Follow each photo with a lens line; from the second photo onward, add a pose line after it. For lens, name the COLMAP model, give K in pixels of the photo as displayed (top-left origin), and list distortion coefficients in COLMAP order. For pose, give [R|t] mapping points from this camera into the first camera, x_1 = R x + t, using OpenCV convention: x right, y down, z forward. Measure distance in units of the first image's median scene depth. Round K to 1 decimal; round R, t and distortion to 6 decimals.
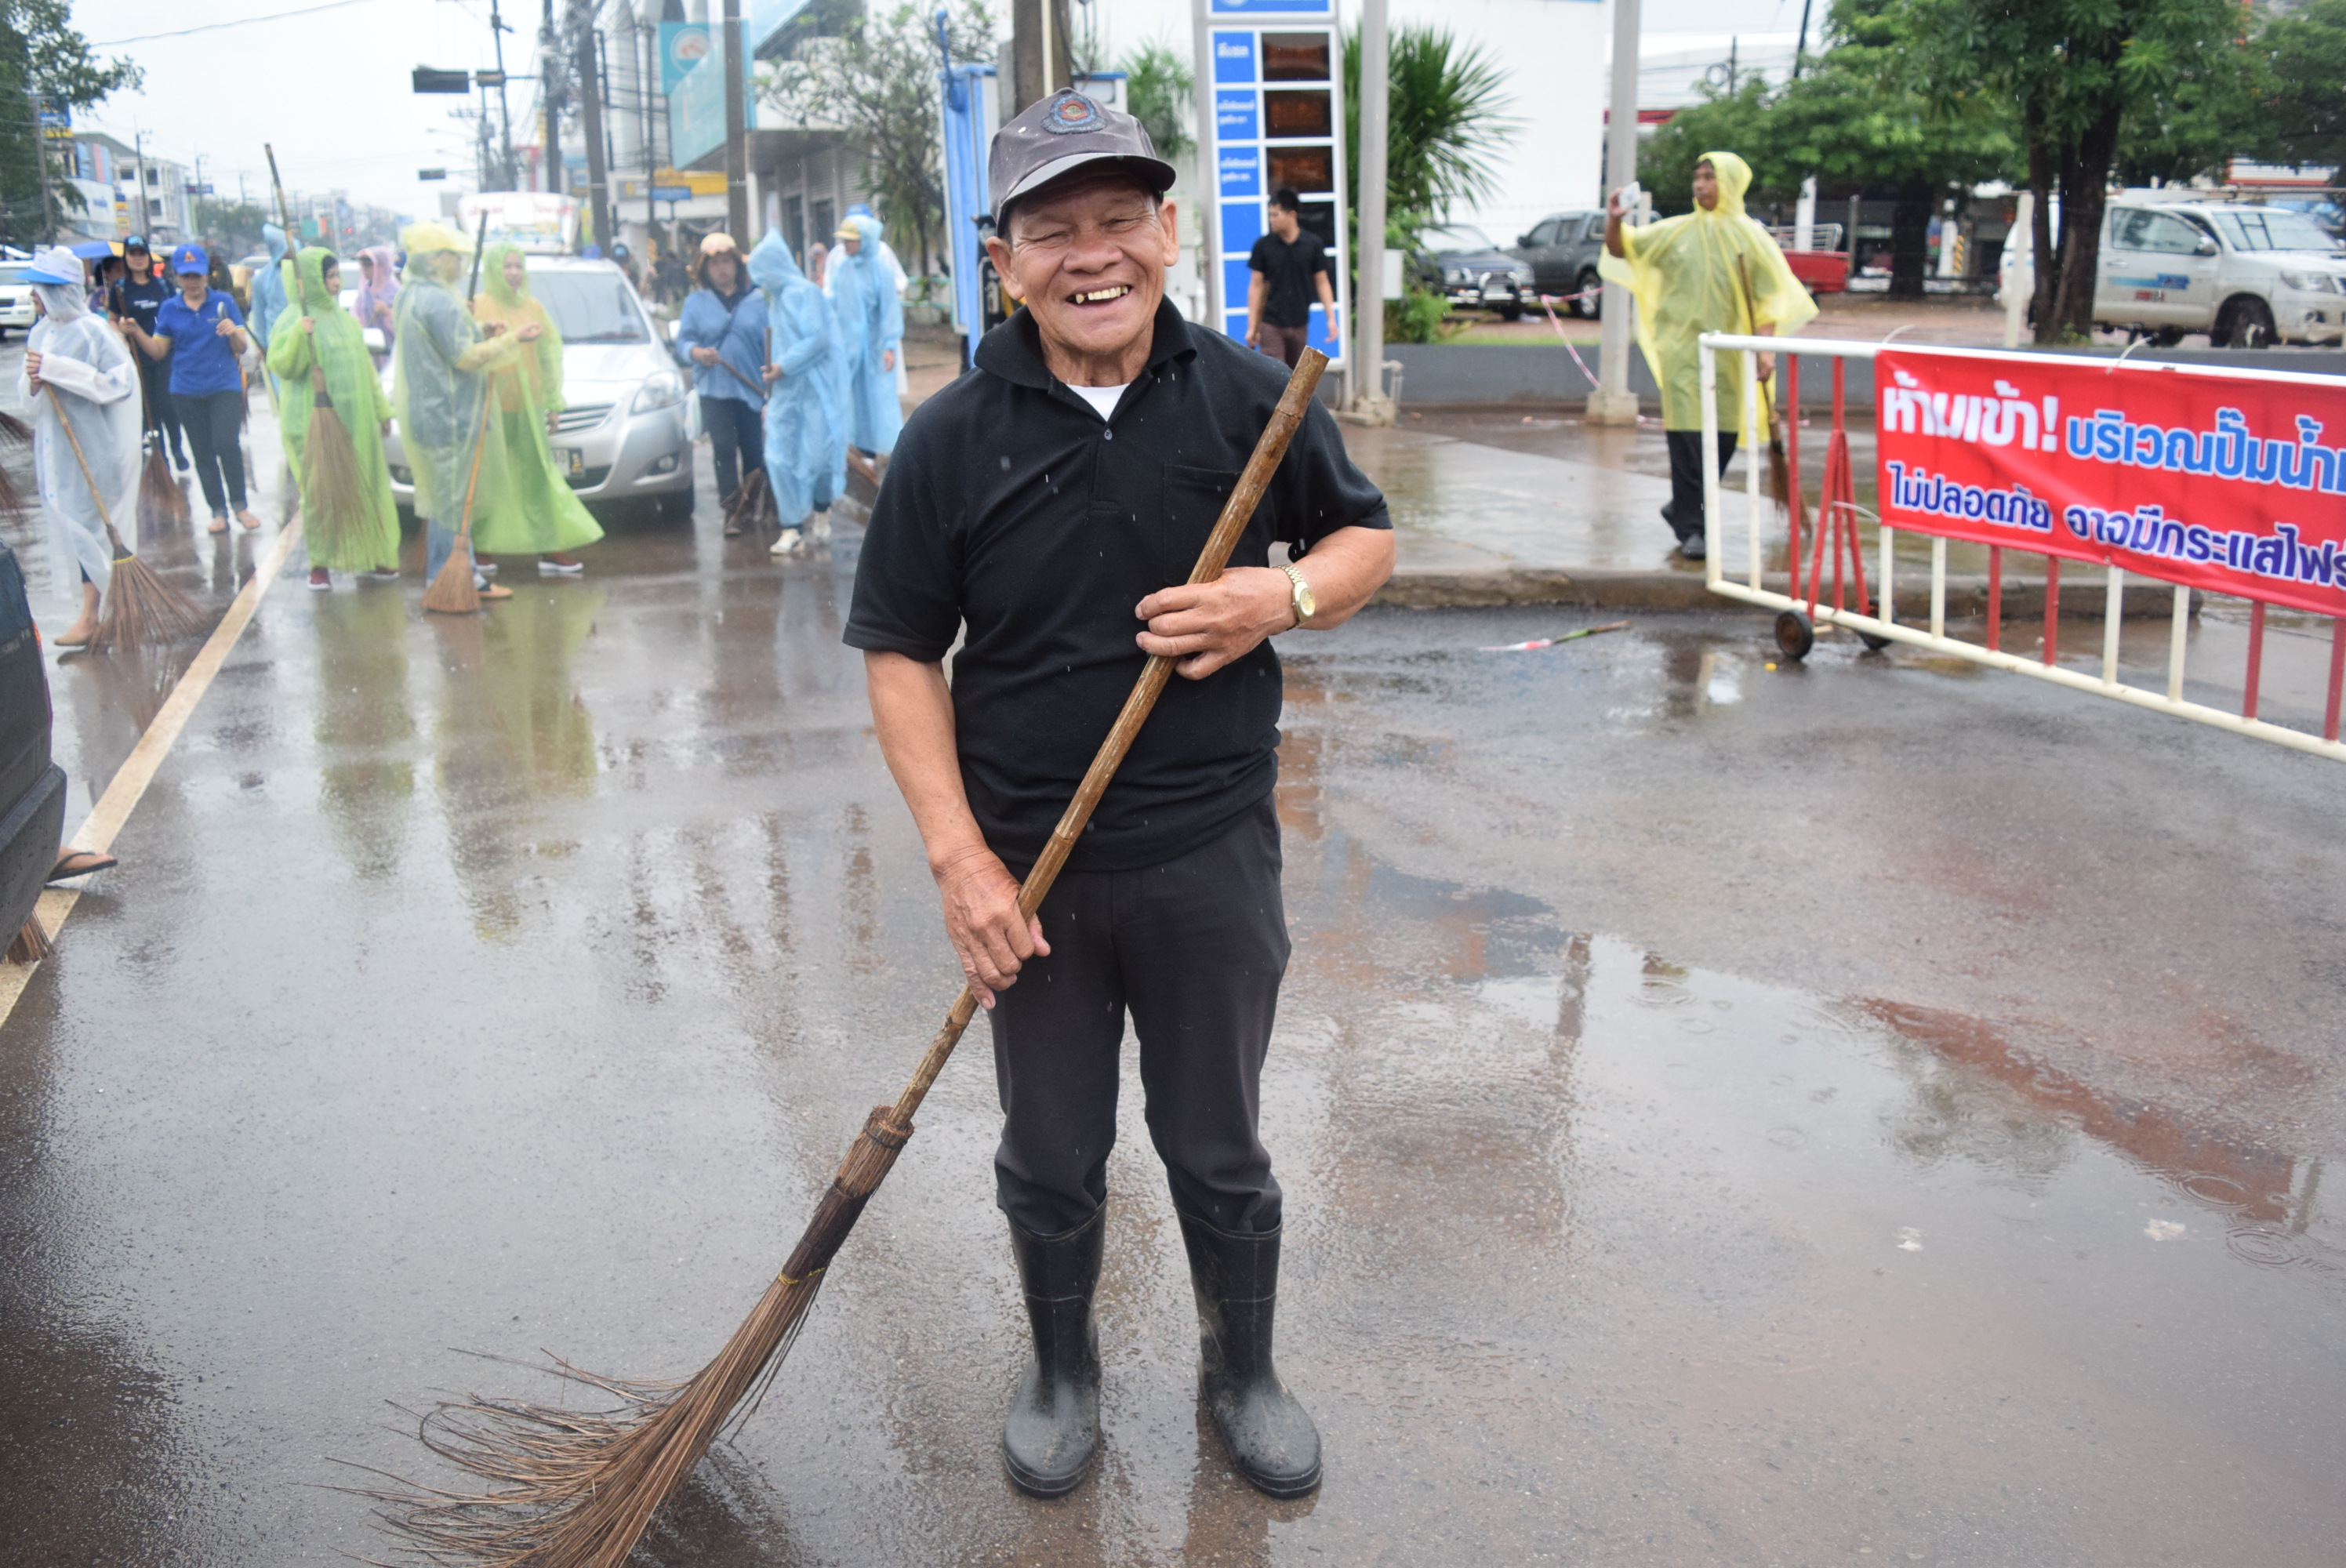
lens RADIAL K [[1836.4, 0, 1176.9], [0, 1836.4, 777.0], [0, 0, 1]] dist [-0.089106, 0.016737]
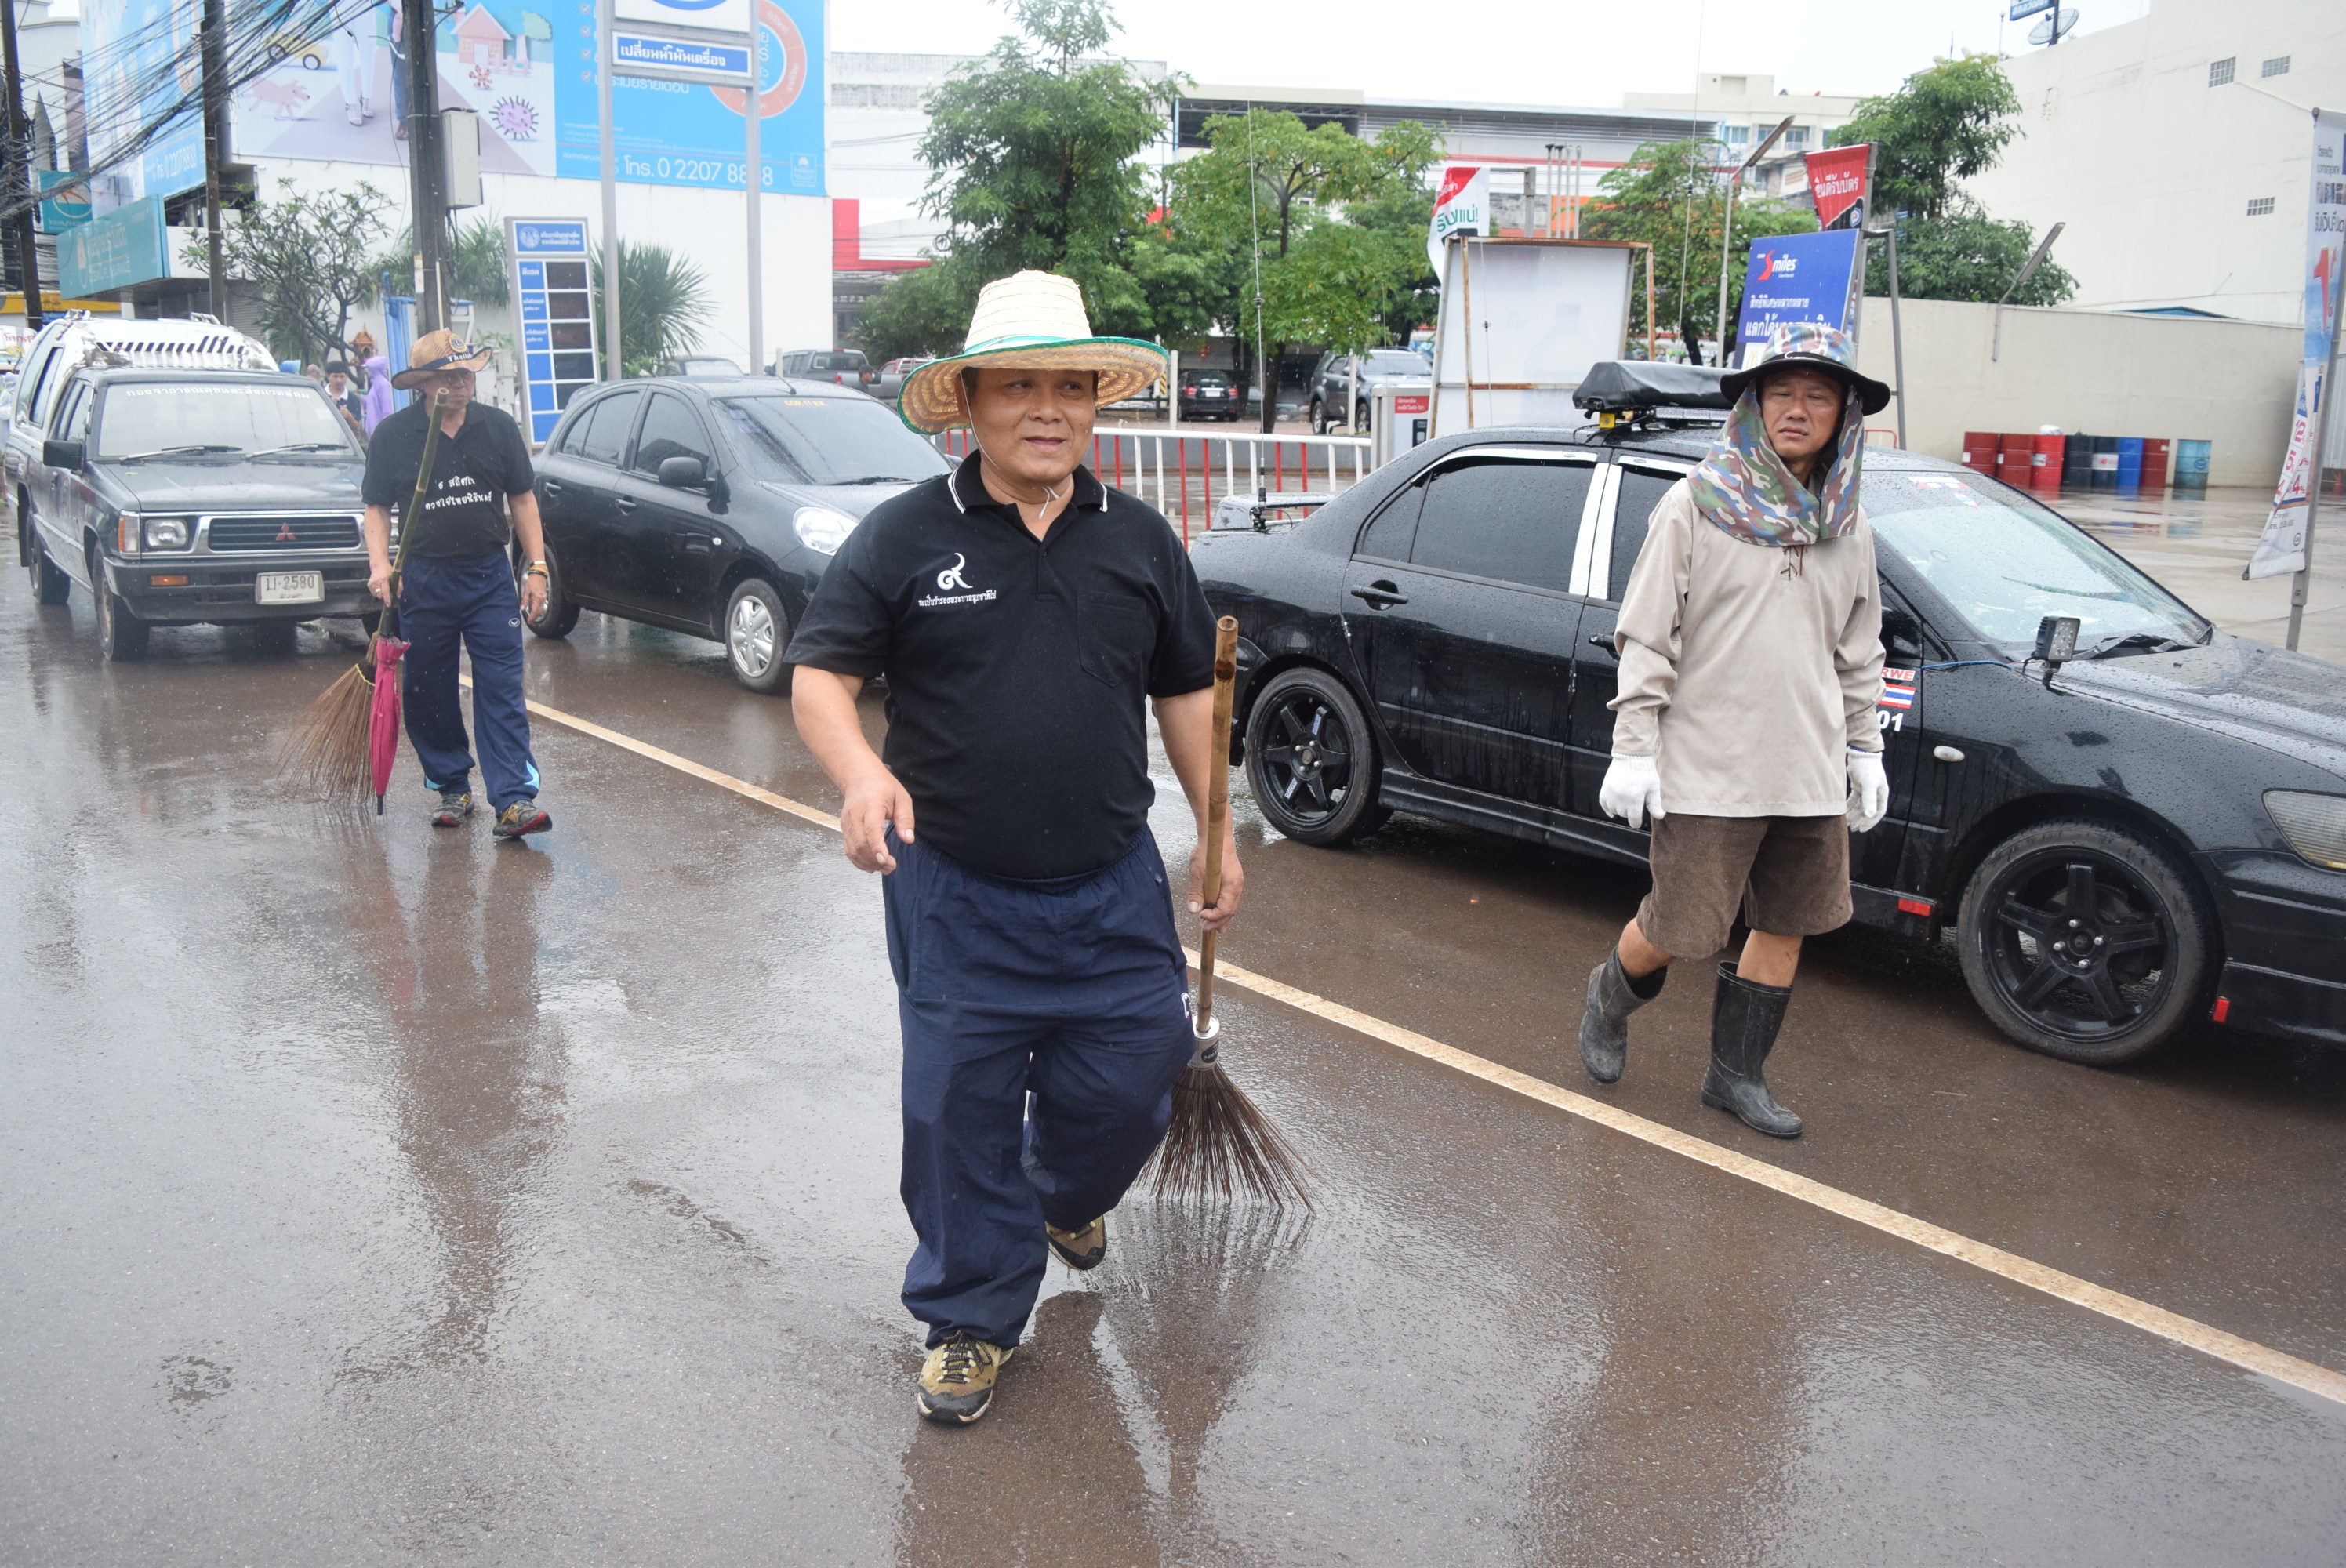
lens RADIAL K [[1836.4, 0, 1167.9], [0, 1836.4, 789.0], [0, 0, 1]] dist [-0.089106, 0.016737]
pose [[0.943342, -0.049056, 0.328176, 0.006403], [0.067708, 0.996661, -0.045644, 0.110752], [-0.324841, 0.065278, 0.943513, -0.400293]]
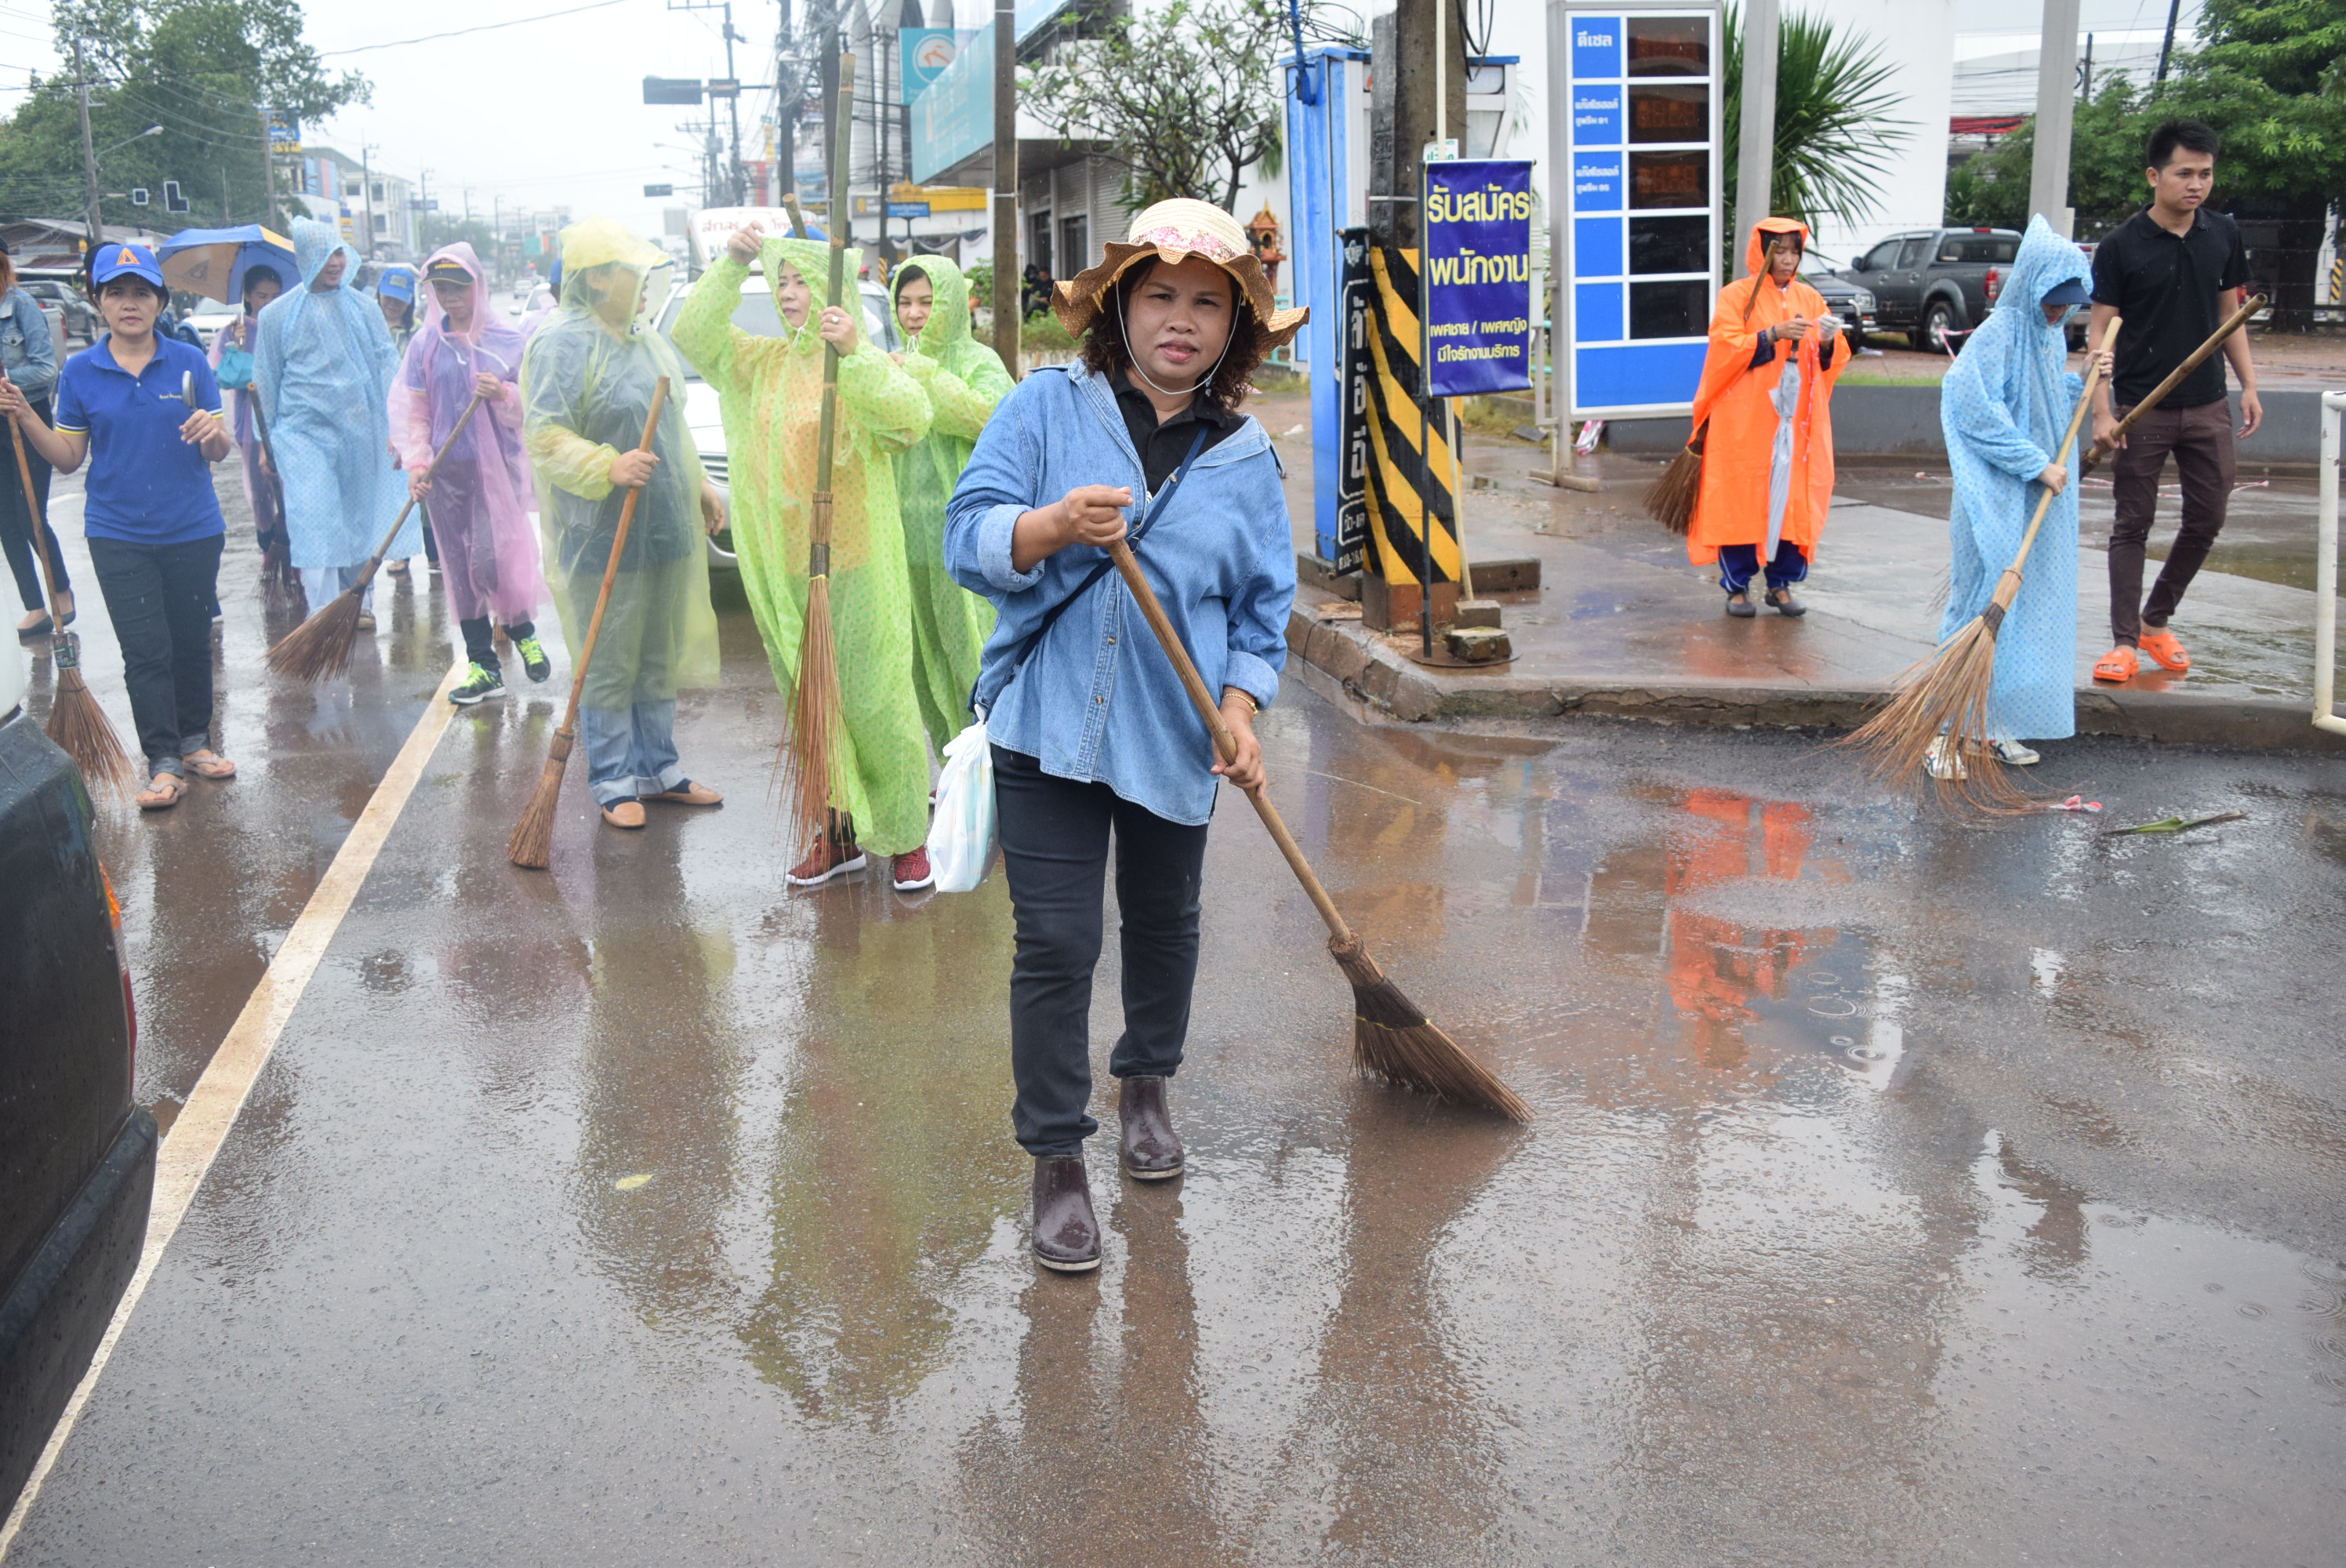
lens RADIAL K [[1962.2, 0, 1172.8], [0, 1962.2, 780.7], [0, 0, 1]] dist [-0.087268, 0.018764]
pose [[0.992181, 0.029113, -0.121362, -0.020033], [-0.032282, 0.999185, -0.024226, -0.011053], [0.120558, 0.027954, 0.992313, 0.038114]]
